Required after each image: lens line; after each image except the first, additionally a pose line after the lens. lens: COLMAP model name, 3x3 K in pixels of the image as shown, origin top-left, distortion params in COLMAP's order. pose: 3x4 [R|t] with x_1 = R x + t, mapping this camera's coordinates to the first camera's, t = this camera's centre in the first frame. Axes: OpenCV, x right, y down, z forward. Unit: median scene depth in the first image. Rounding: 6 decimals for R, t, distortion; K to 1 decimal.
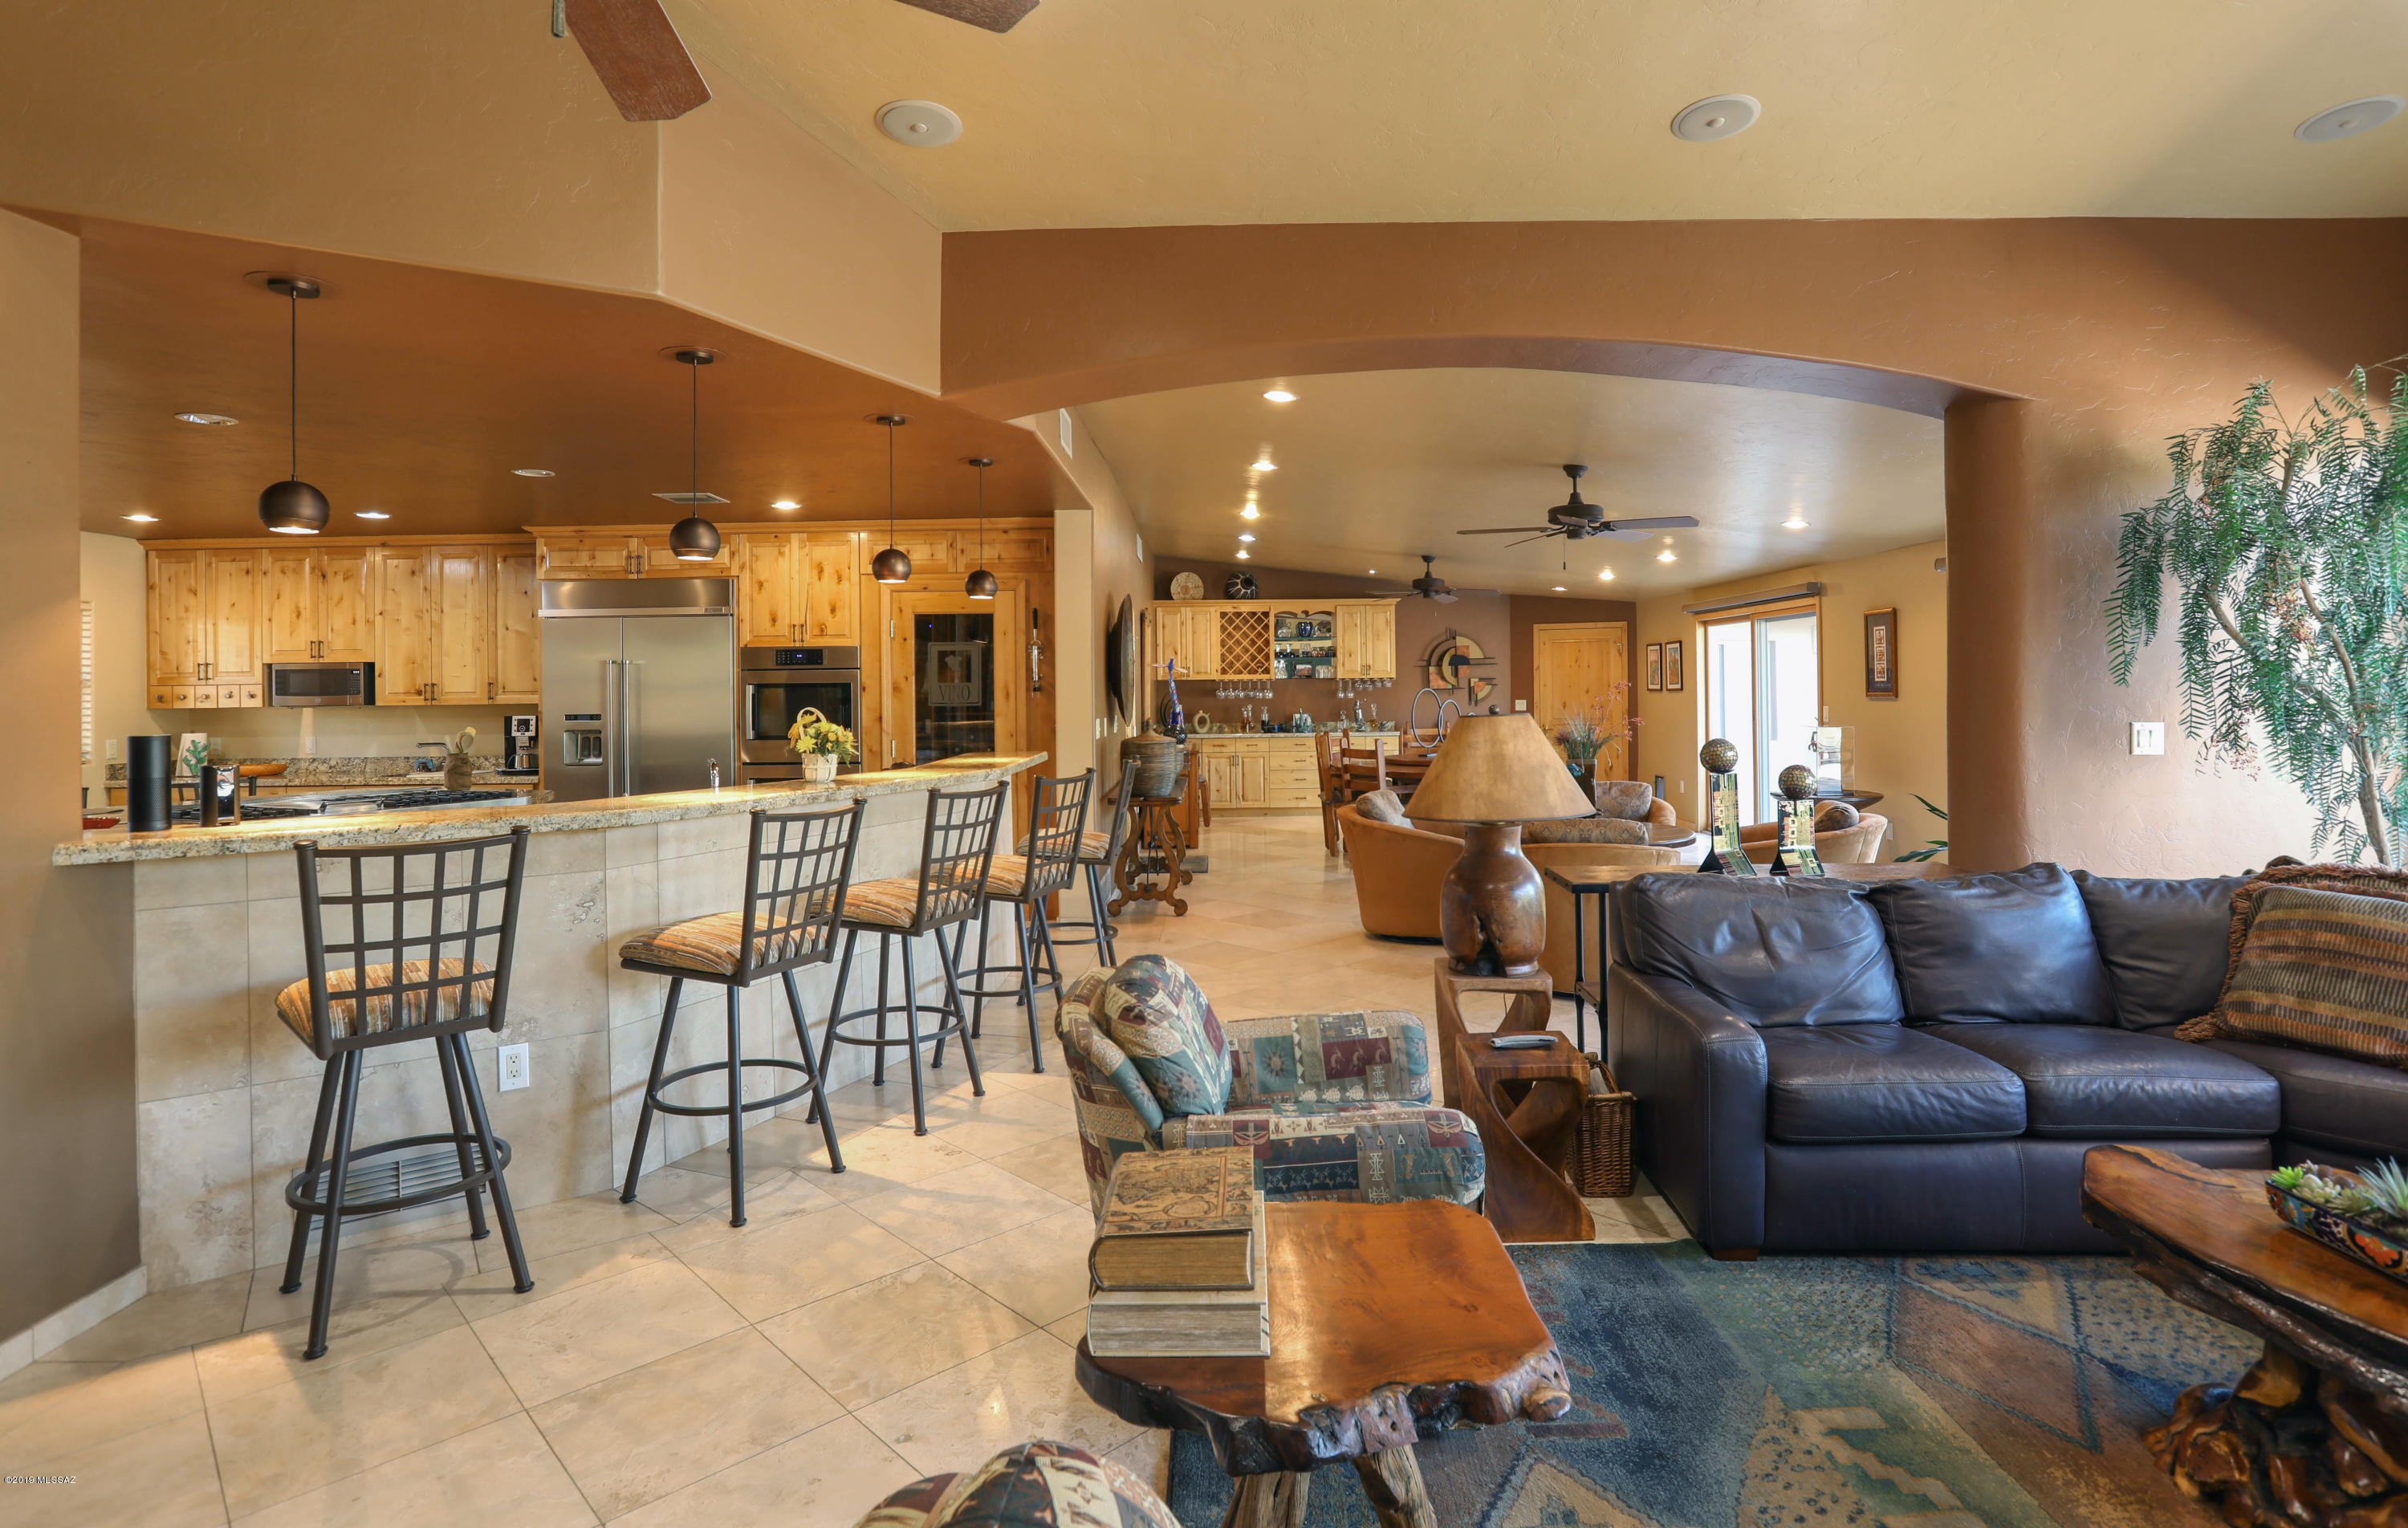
lens RADIAL K [[1235.0, 0, 1203.0], [0, 1235.0, 679.6], [0, 0, 1]] dist [-0.053358, 0.024751]
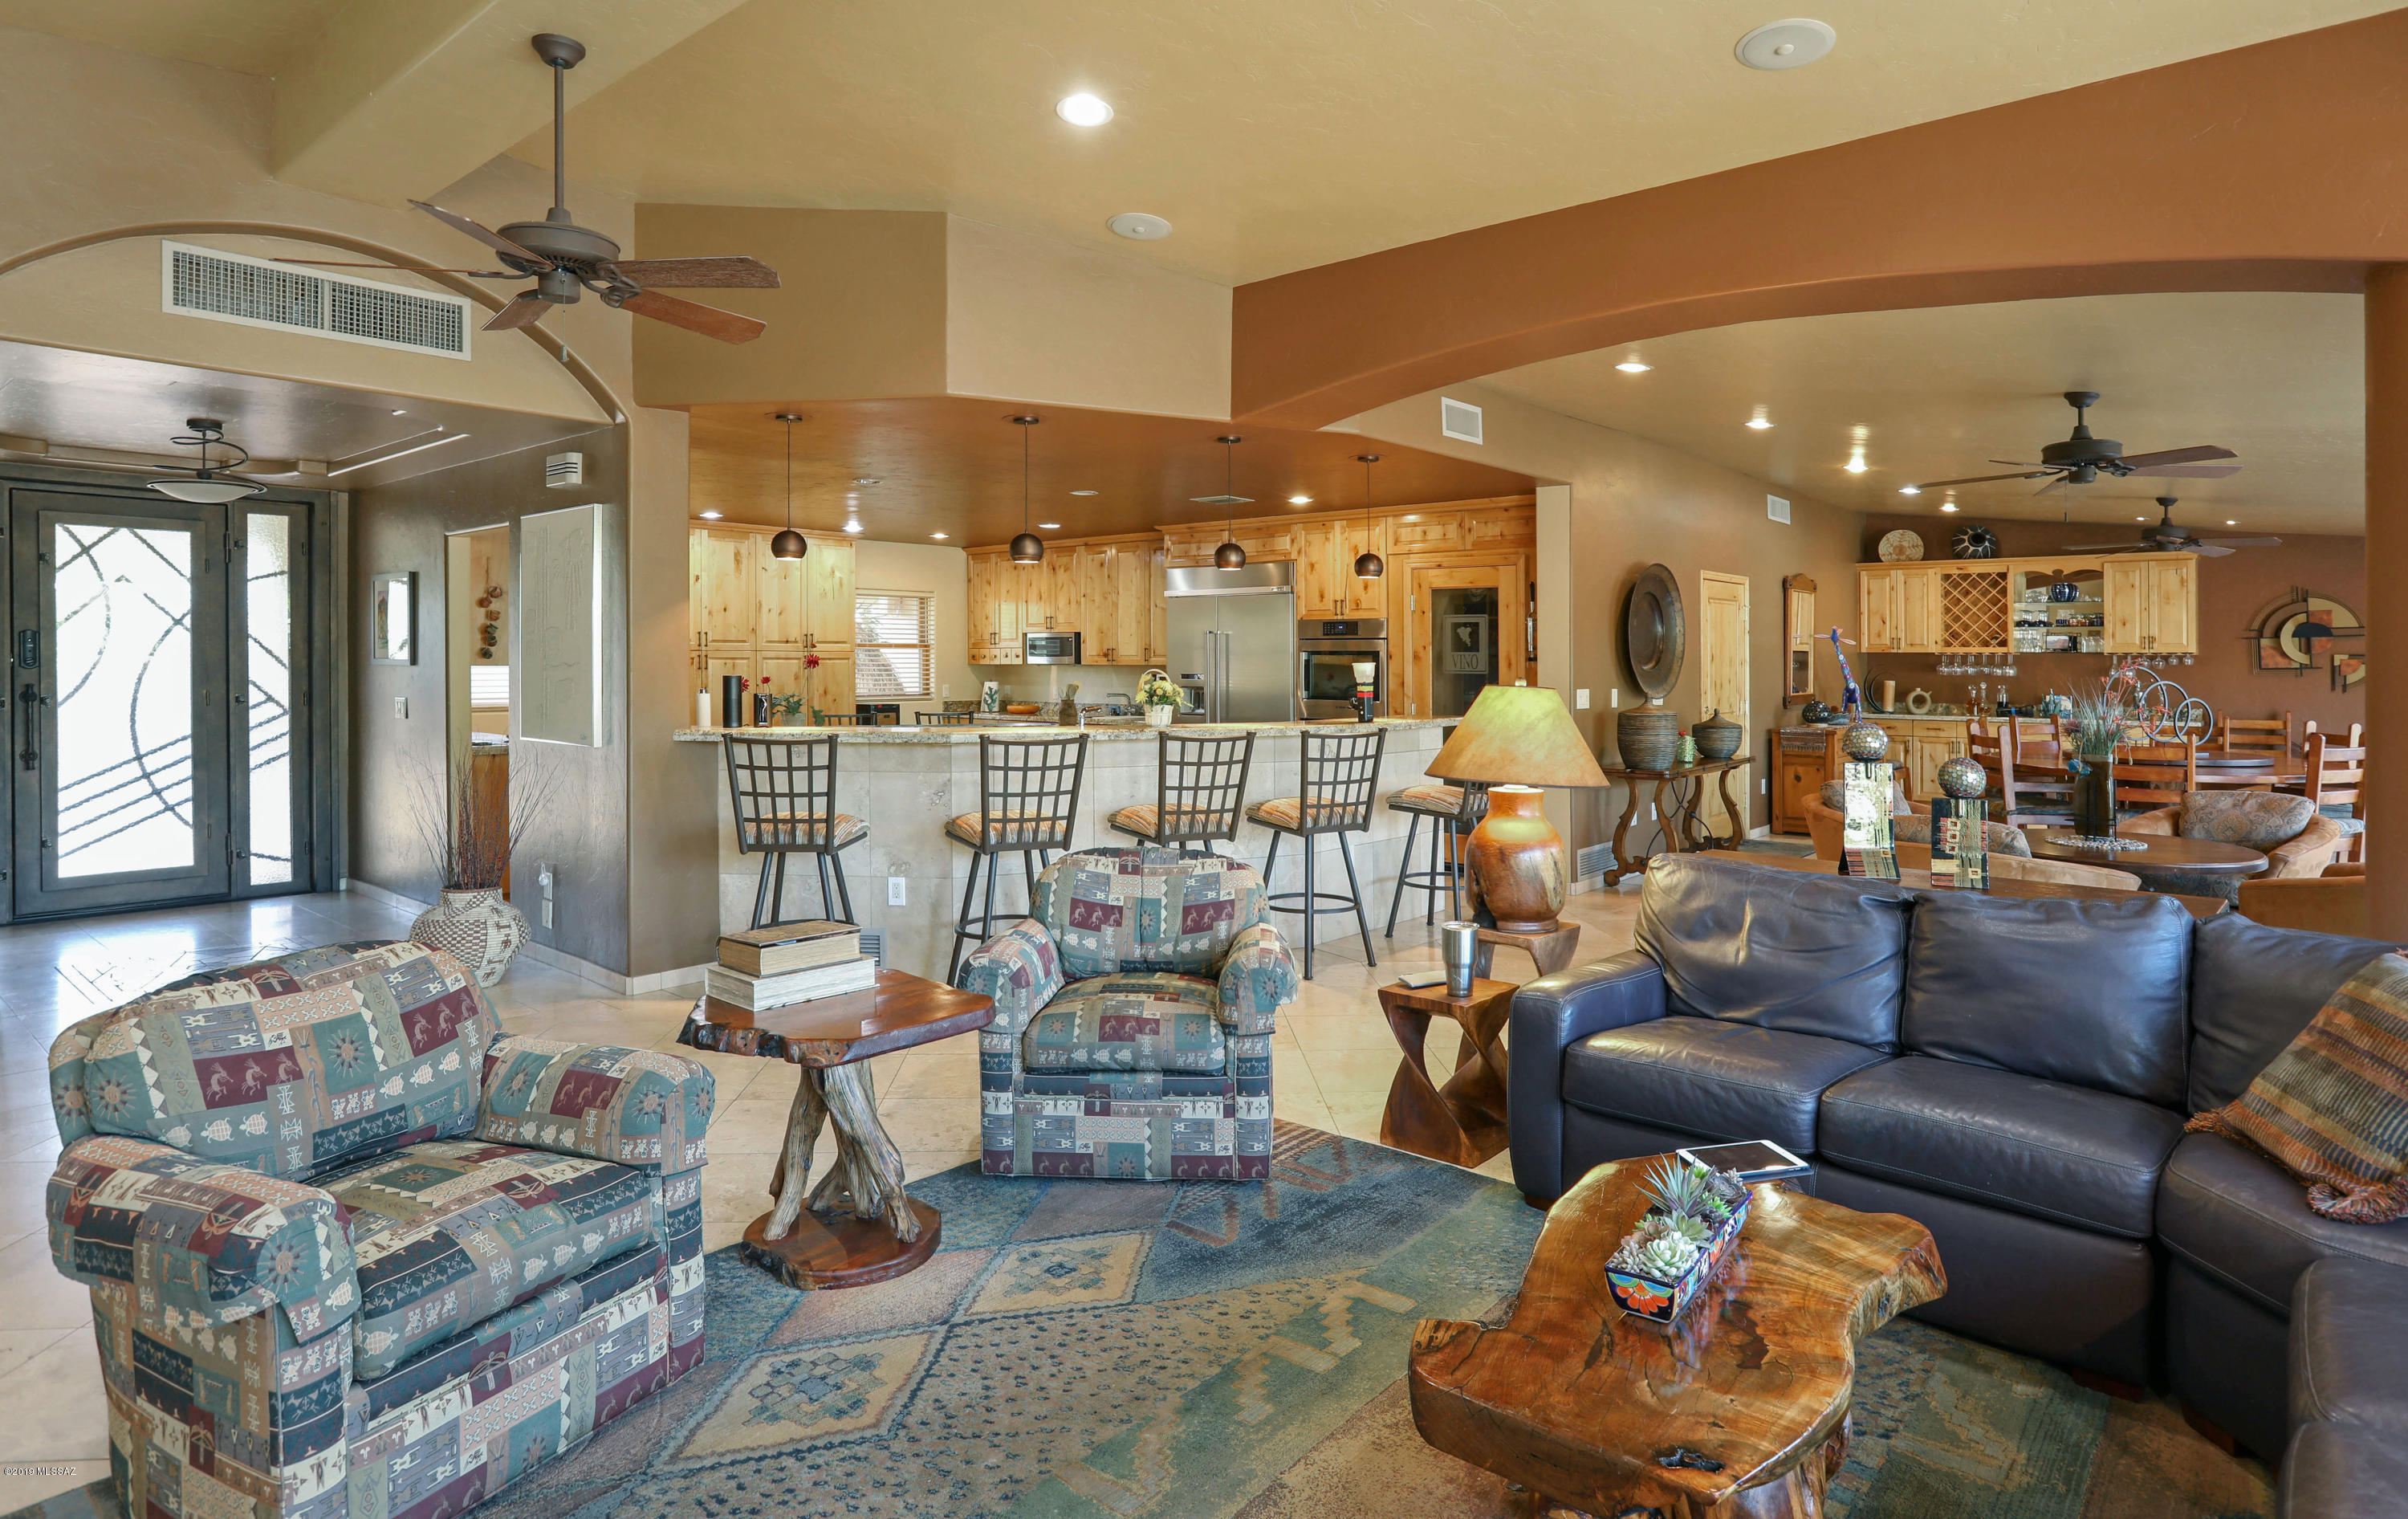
lens RADIAL K [[1283.7, 0, 1196.4], [0, 1283.7, 661.9], [0, 0, 1]] dist [-0.080082, 0.064985]
pose [[0.768083, 0.015894, -0.640153, 0.330875], [-0.008862, 0.999860, 0.014192, -0.002713], [0.640289, -0.005227, 0.768116, -0.010315]]
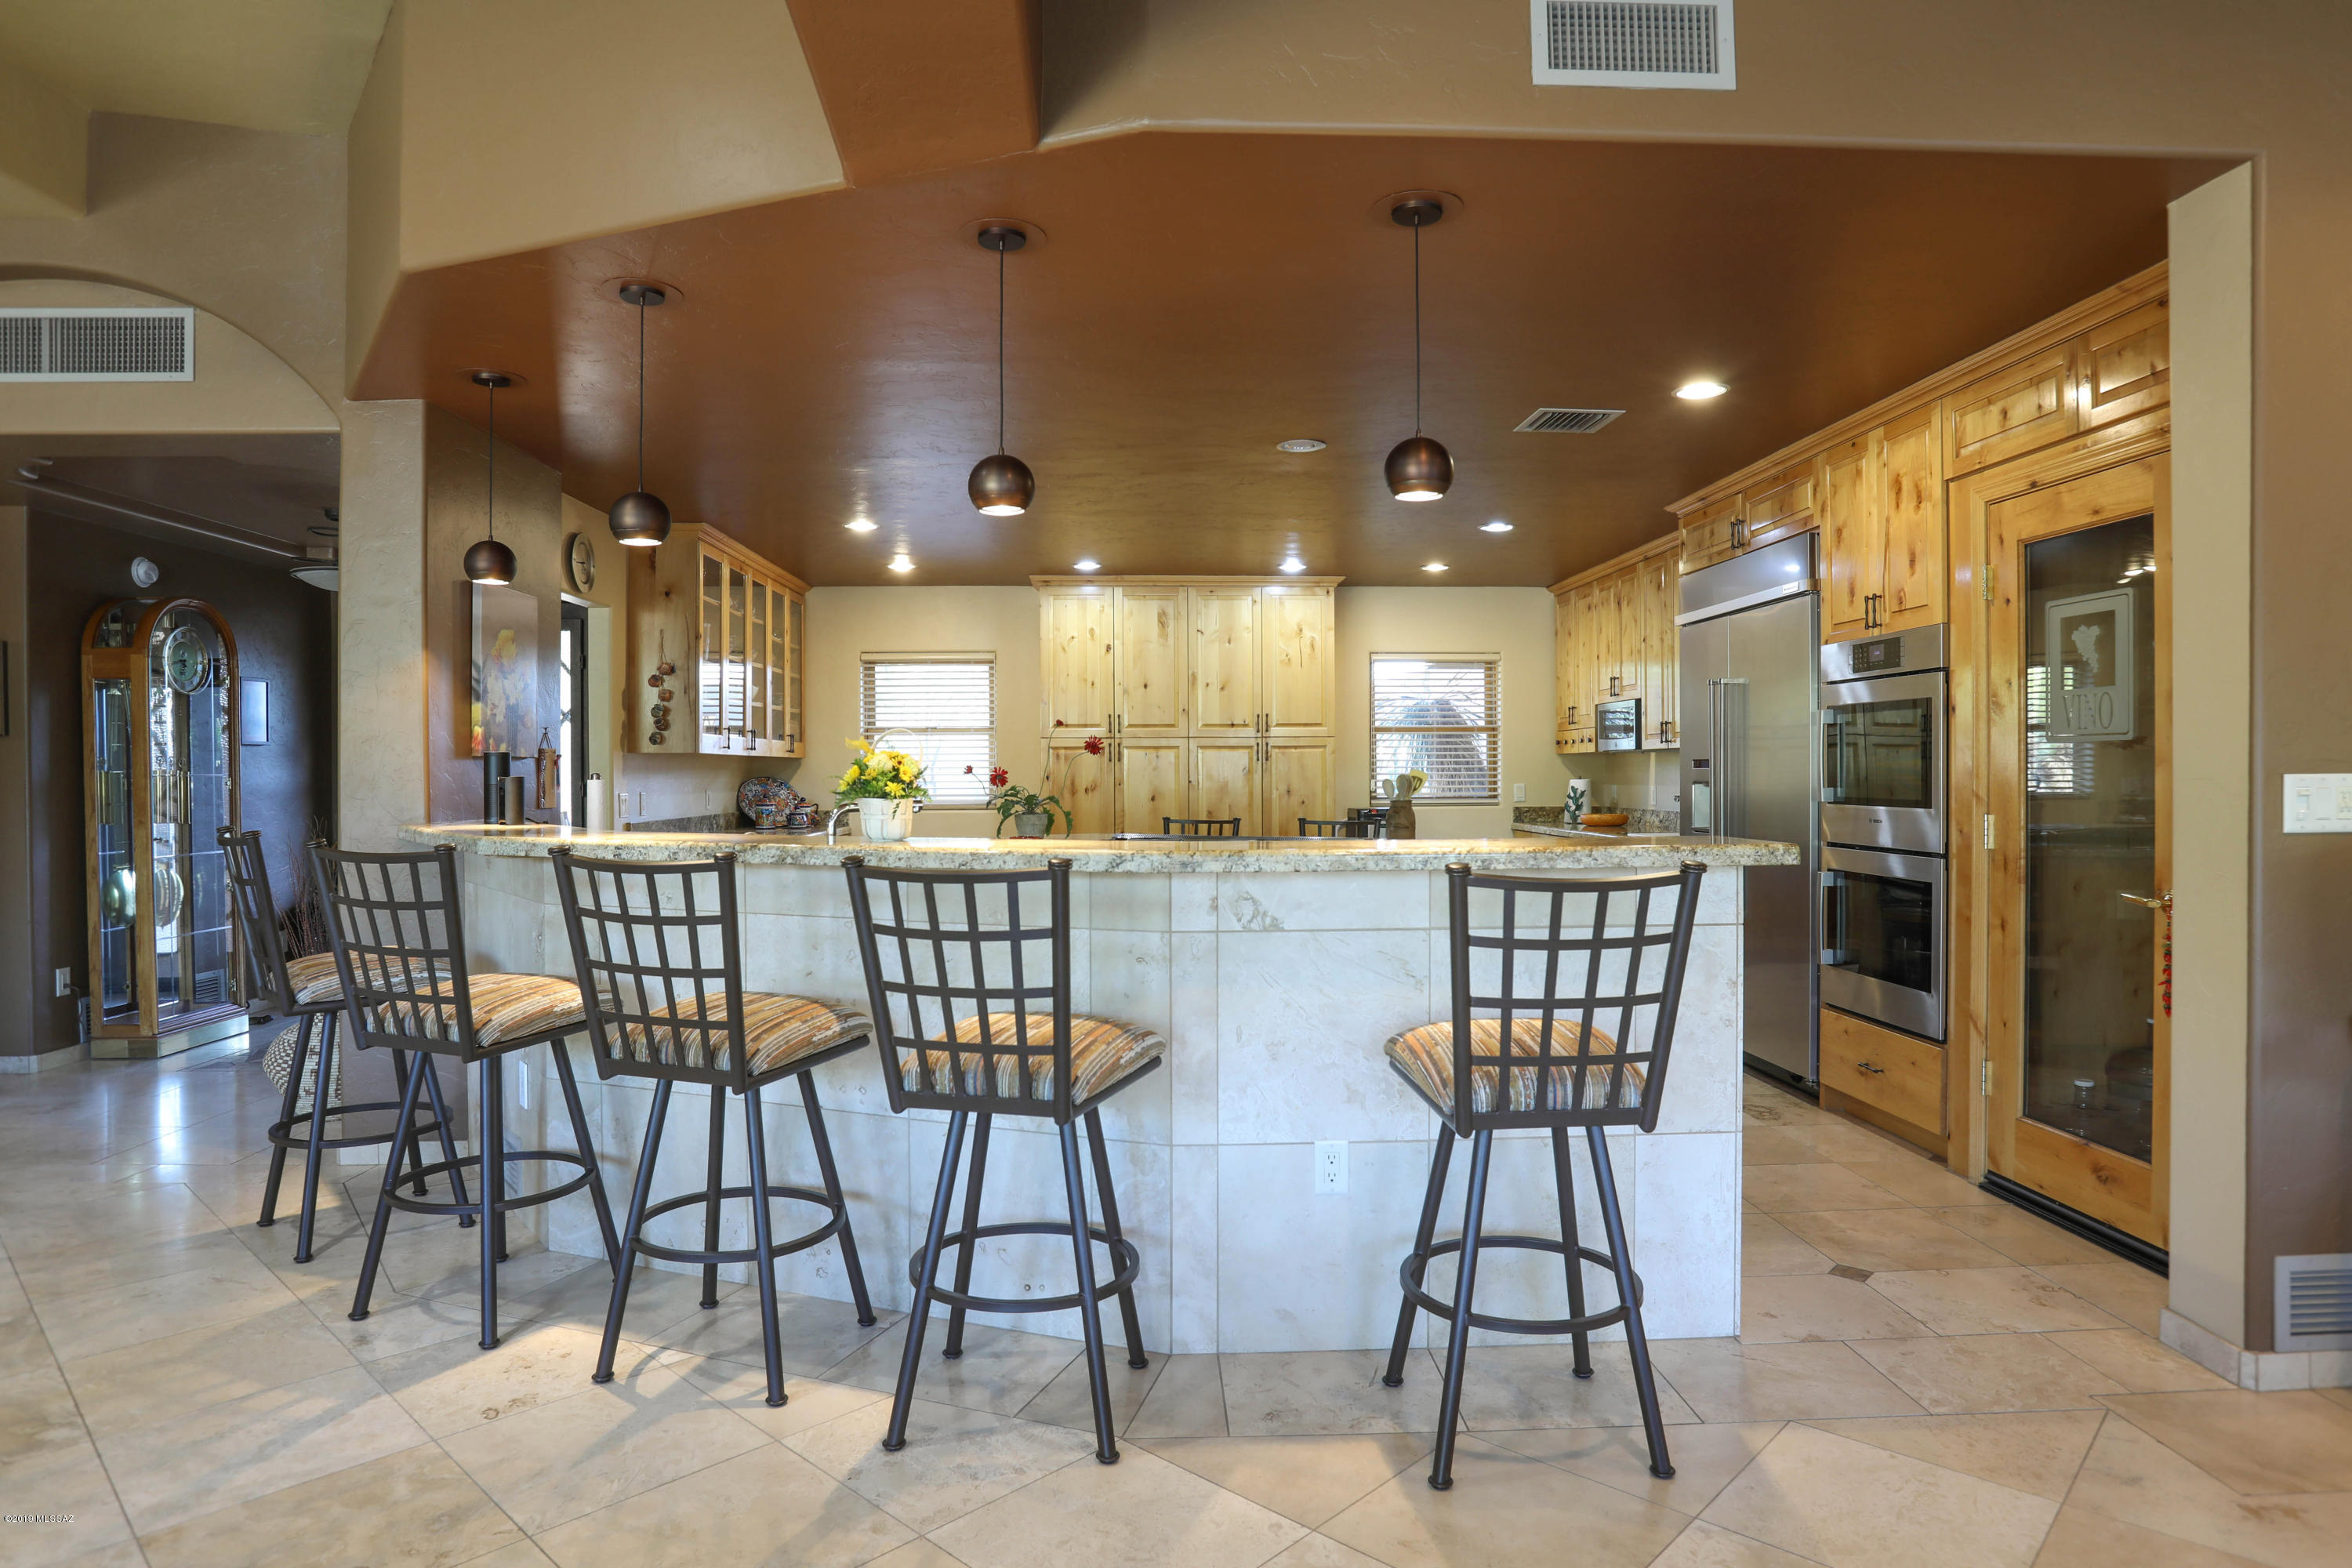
lens RADIAL K [[1379.1, 0, 1219.6], [0, 1379.1, 780.1], [0, 0, 1]] dist [-0.033918, 0.000324]
pose [[0.059687, 0.017838, -0.998058, 0.255707], [0.010025, 0.999779, 0.018468, 0.022444], [0.998167, -0.011107, 0.059495, 0.656985]]
